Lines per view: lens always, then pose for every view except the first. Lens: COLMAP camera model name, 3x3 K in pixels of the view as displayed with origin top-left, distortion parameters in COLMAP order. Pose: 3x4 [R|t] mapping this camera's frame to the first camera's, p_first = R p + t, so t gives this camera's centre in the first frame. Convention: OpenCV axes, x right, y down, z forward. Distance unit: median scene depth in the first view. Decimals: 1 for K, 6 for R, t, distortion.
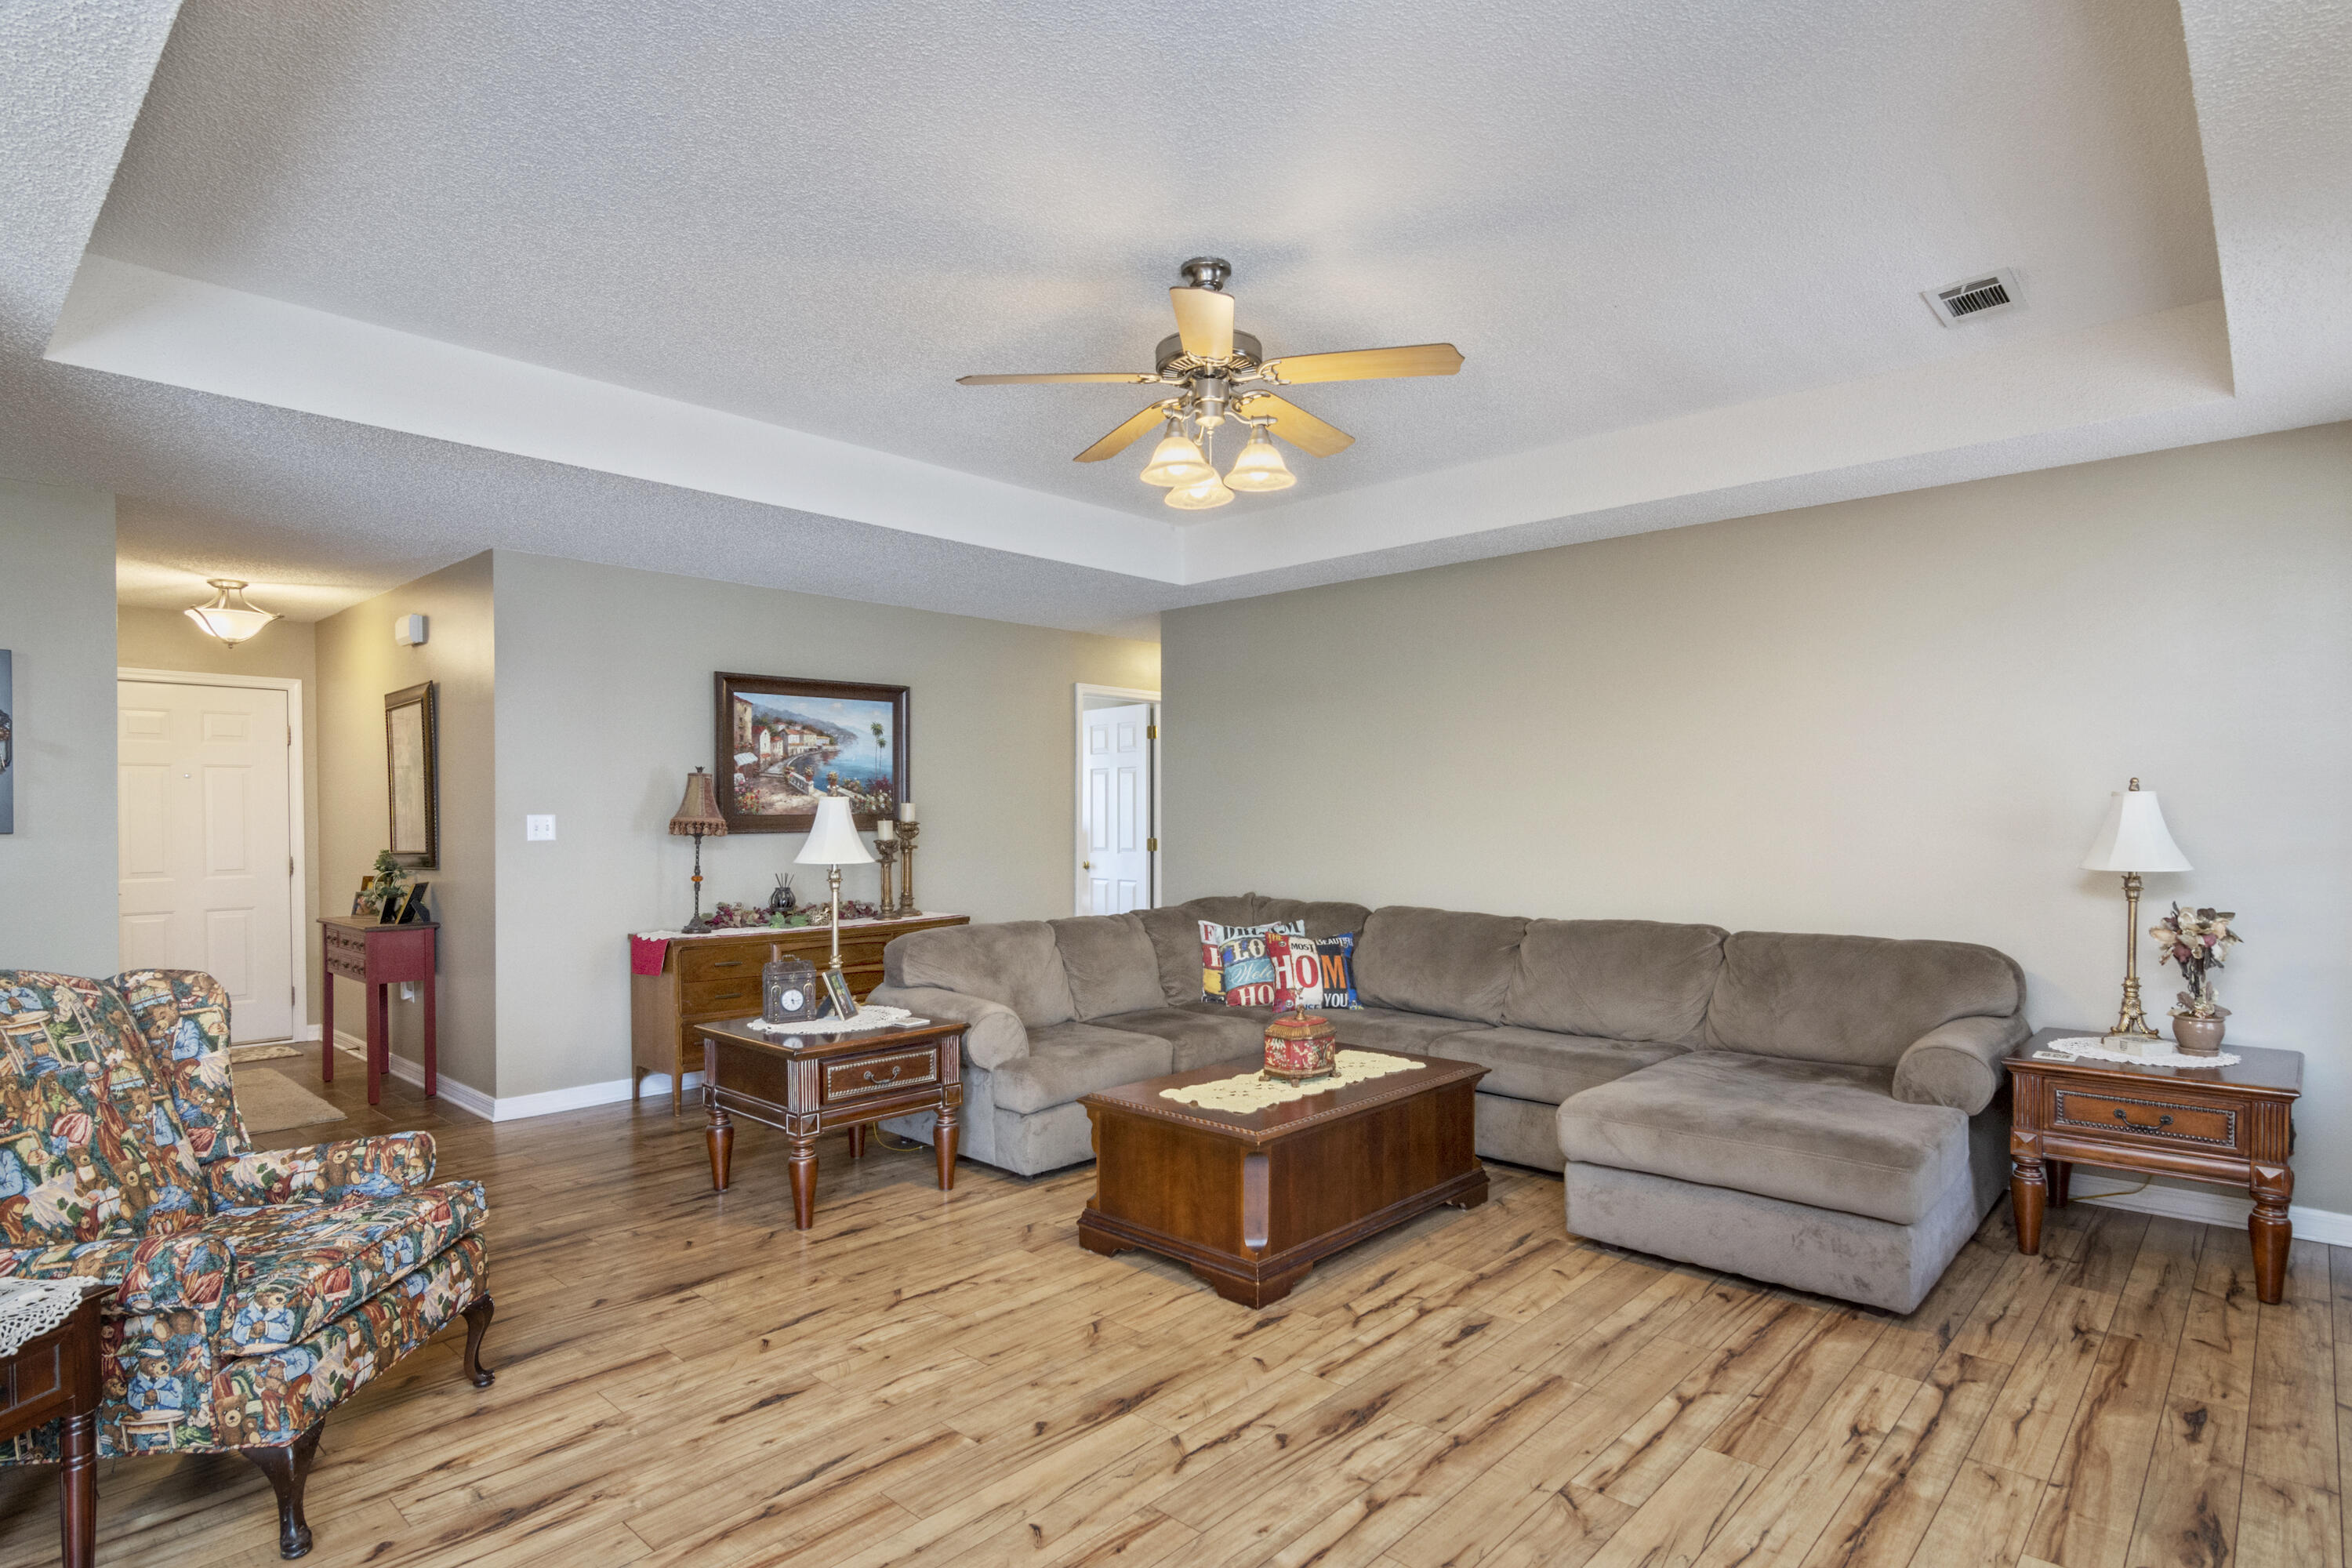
lens RADIAL K [[1215.2, 0, 1215.4], [0, 1215.2, 819.3], [0, 0, 1]] dist [0.000292, 0.000361]
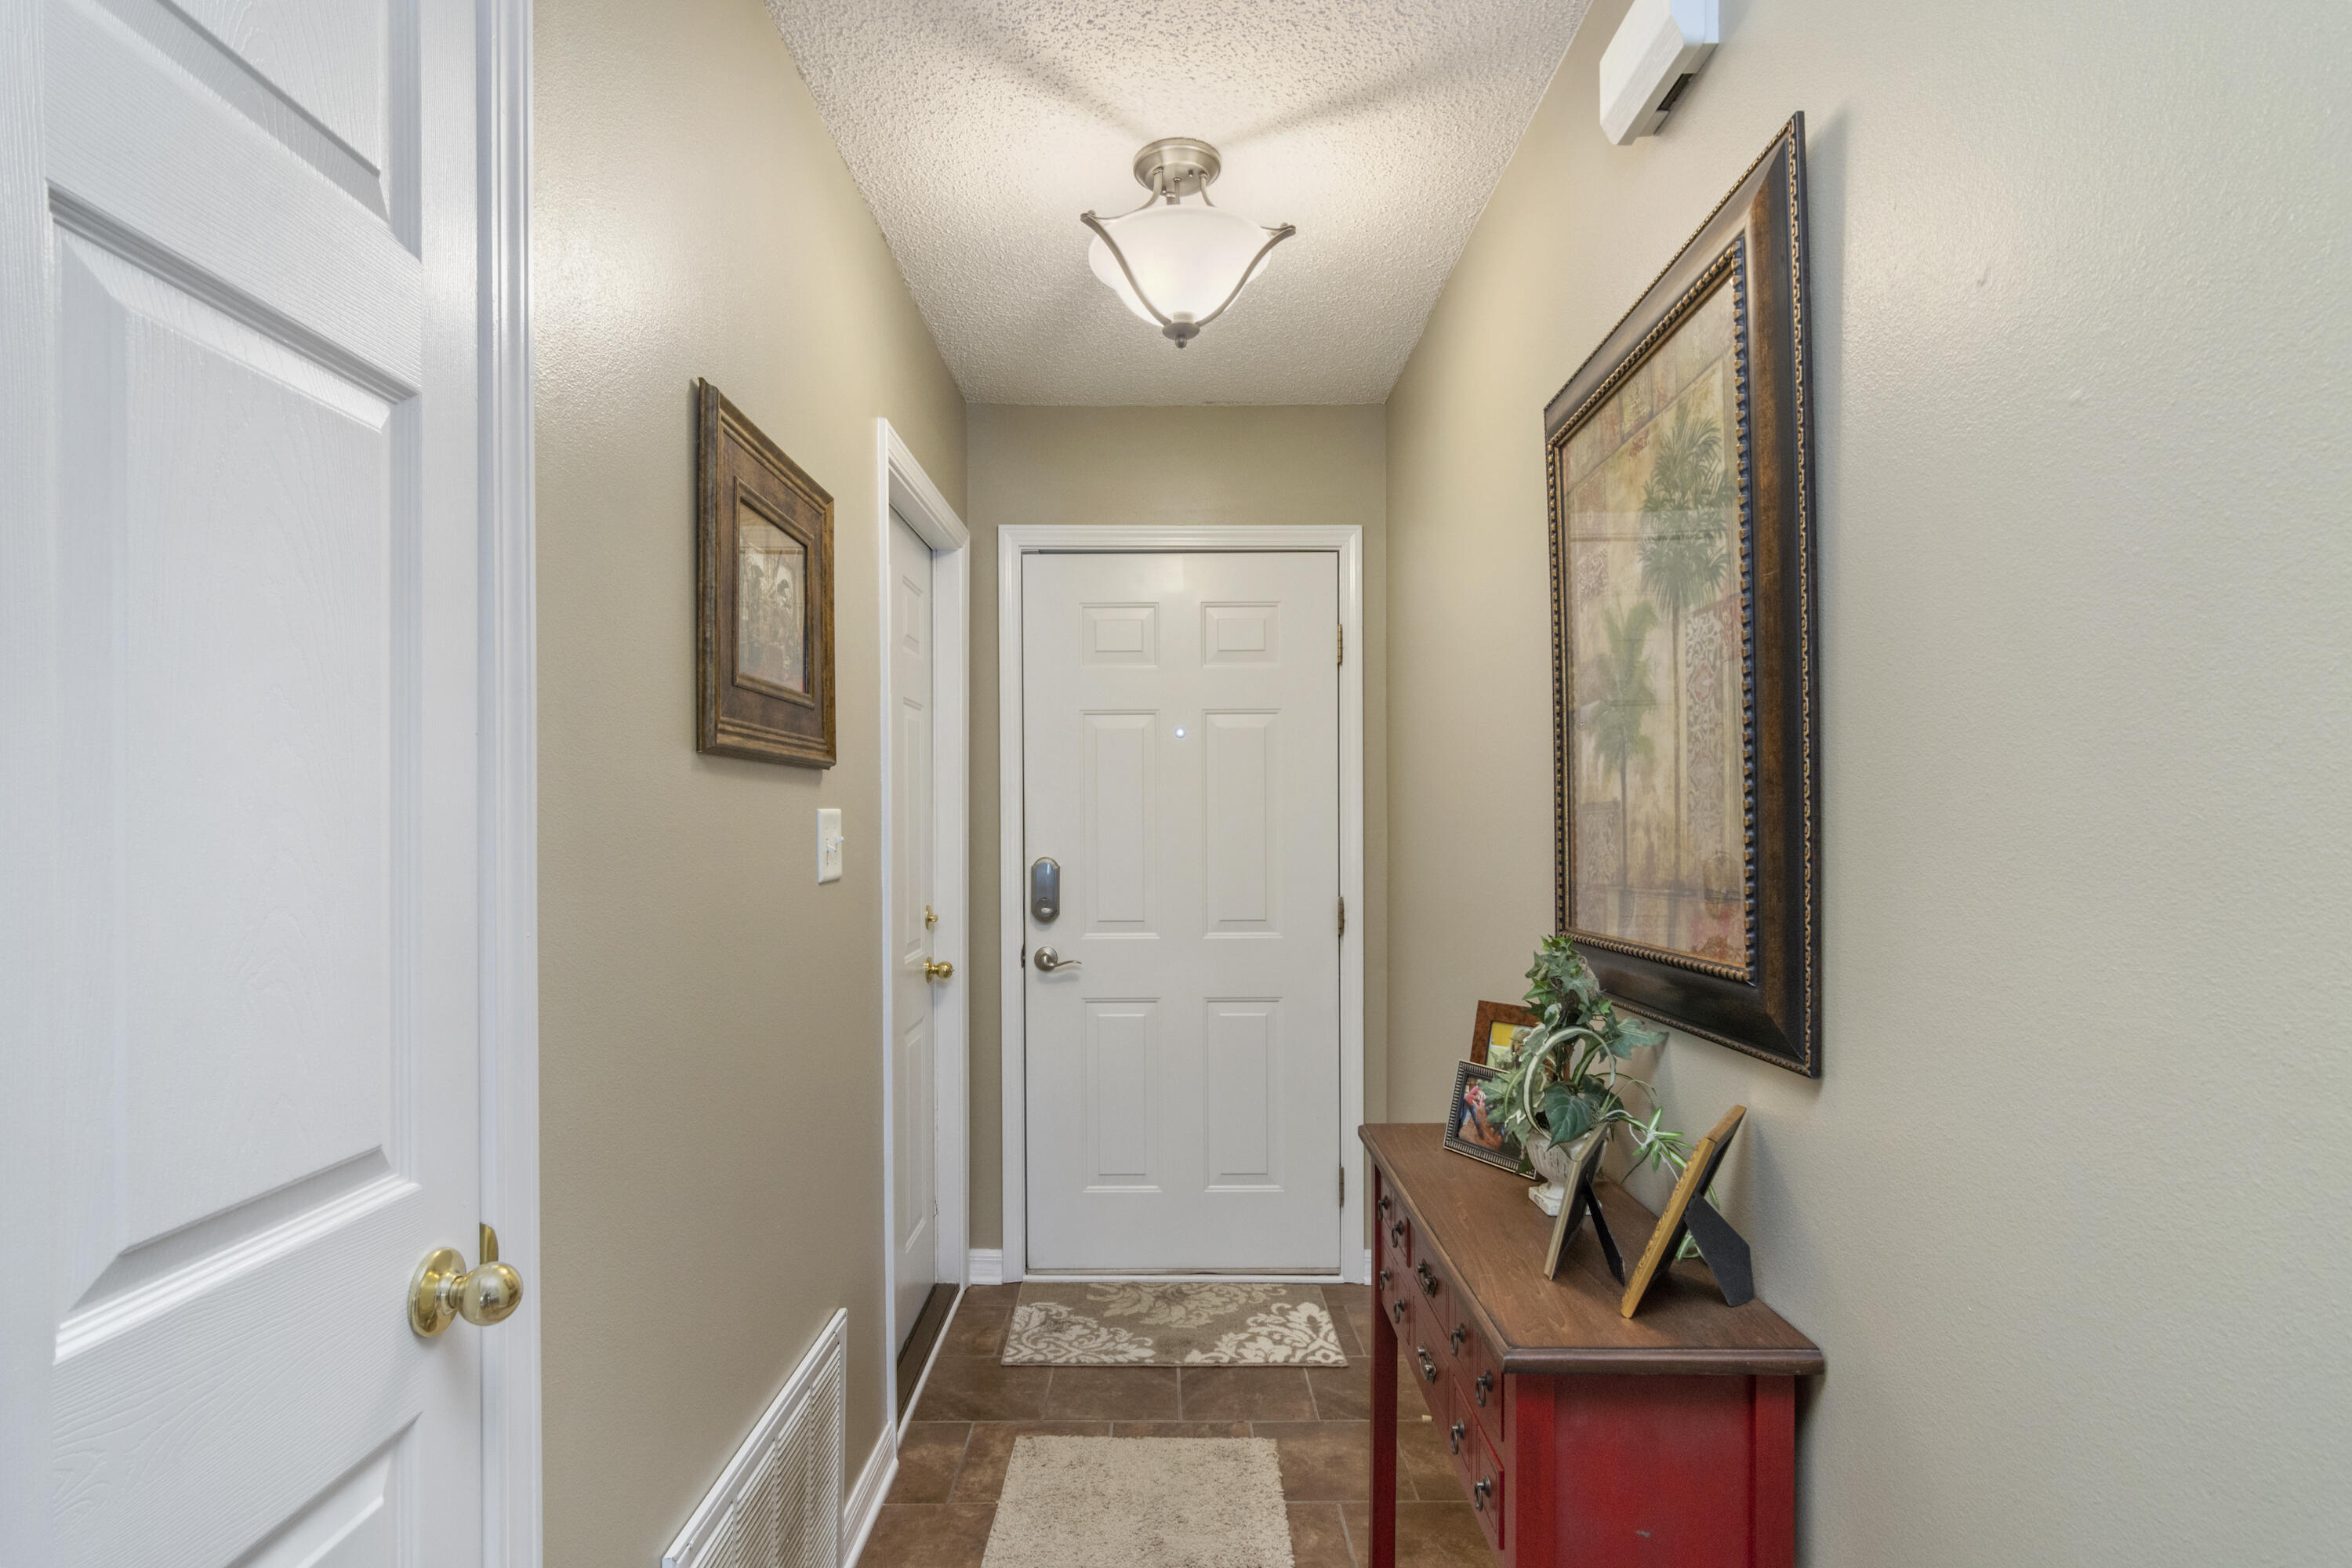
lens RADIAL K [[1133.9, 0, 1179.6], [0, 1133.9, 787.5], [0, 0, 1]] dist [-0.000439, 0.000660]
pose [[0.656984, -0.017678, -0.753697, -0.539420], [-0.007109, 0.999535, -0.029641, 0.001218], [0.753871, 0.024832, 0.656553, 0.760837]]
